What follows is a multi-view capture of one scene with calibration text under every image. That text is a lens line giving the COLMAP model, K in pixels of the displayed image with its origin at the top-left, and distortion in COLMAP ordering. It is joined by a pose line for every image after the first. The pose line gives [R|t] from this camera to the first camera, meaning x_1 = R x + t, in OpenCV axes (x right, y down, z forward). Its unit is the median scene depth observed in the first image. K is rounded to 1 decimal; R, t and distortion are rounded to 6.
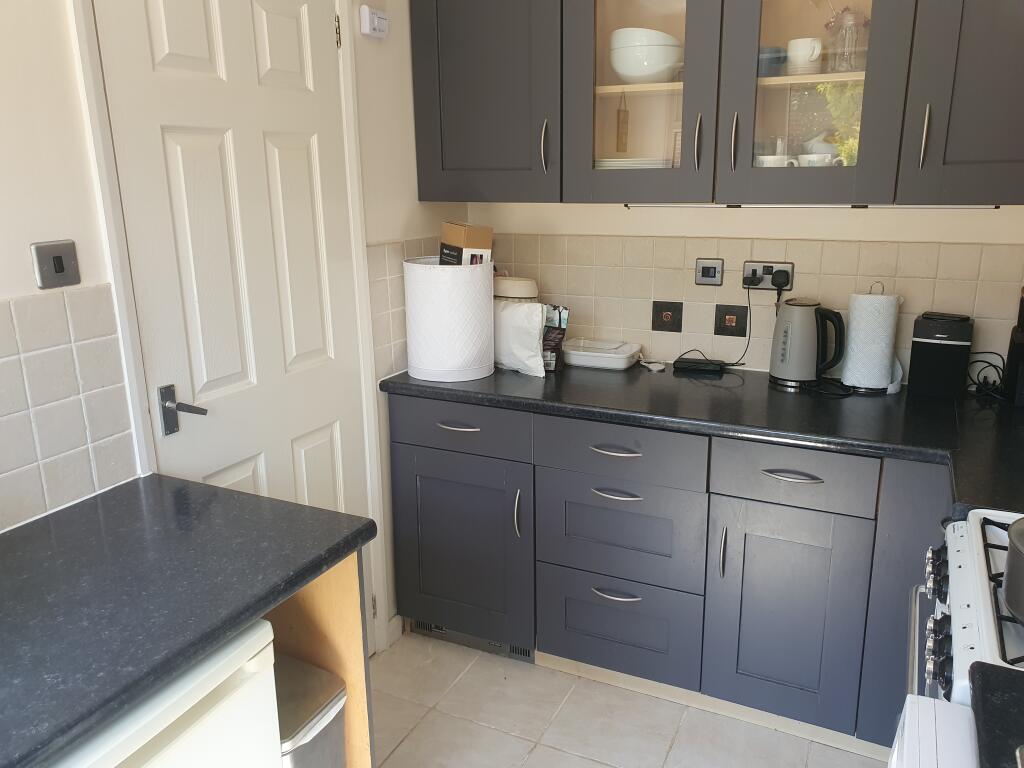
lens RADIAL K [[818.6, 0, 512.0], [0, 818.6, 384.0], [0, 0, 1]] dist [0.162746, -0.219758]
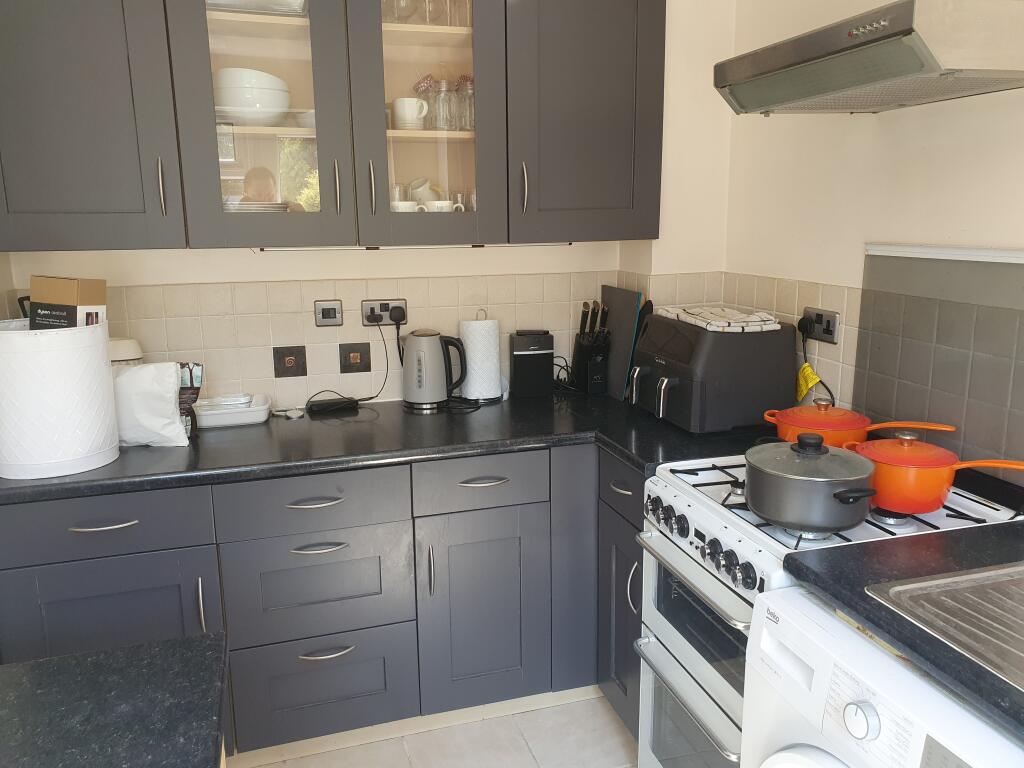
lens RADIAL K [[818.6, 0, 512.0], [0, 818.6, 384.0], [0, 0, 1]] dist [0.162746, -0.219758]
pose [[0.735309, -0.141597, 0.662775, -0.294610], [0.179336, 0.983724, 0.011203, -0.021333], [-0.653574, 0.110622, 0.748735, 0.105023]]
